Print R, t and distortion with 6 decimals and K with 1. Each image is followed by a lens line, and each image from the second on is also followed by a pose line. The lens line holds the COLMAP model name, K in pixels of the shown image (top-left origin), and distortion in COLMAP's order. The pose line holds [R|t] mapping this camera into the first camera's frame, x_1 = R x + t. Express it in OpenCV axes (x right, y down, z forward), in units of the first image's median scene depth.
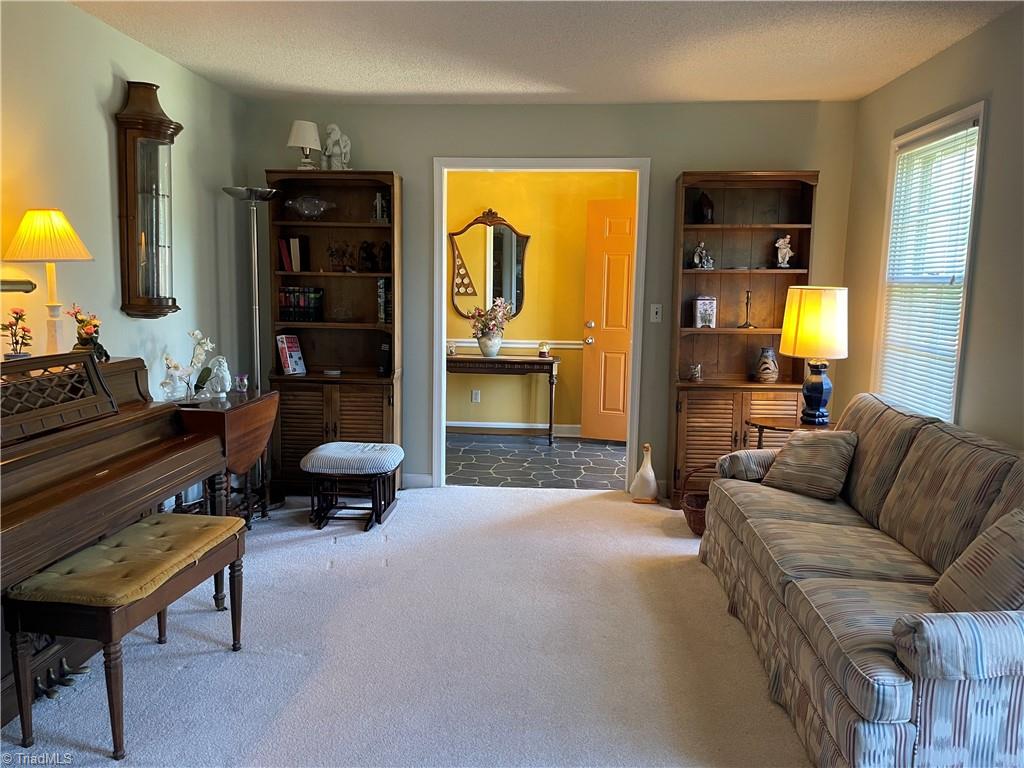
lens RADIAL K [[778.1, 0, 509.0], [0, 778.1, 383.4], [0, 0, 1]] dist [0.080905, -0.101852]
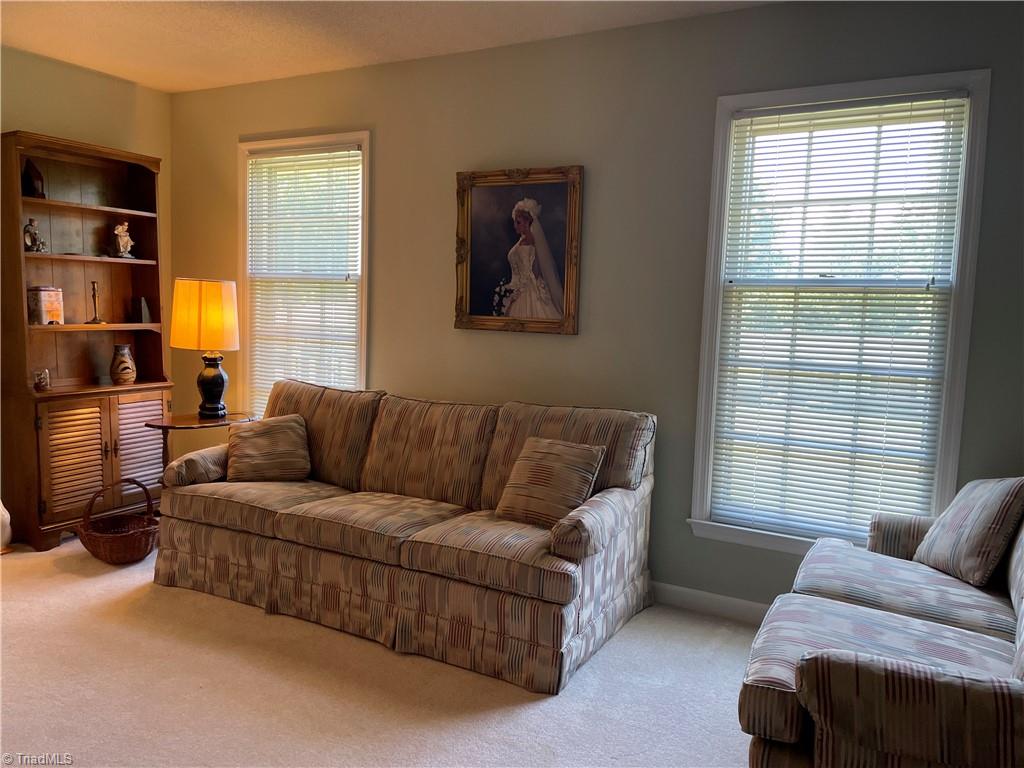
lens RADIAL K [[778.1, 0, 511.3], [0, 778.1, 381.6], [0, 0, 1]] dist [0.080905, -0.101852]
pose [[0.409542, -0.086712, 0.908161, -0.363219], [0.093783, 0.994200, 0.052635, -0.010868], [-0.907458, 0.063614, 0.415299, 0.251351]]
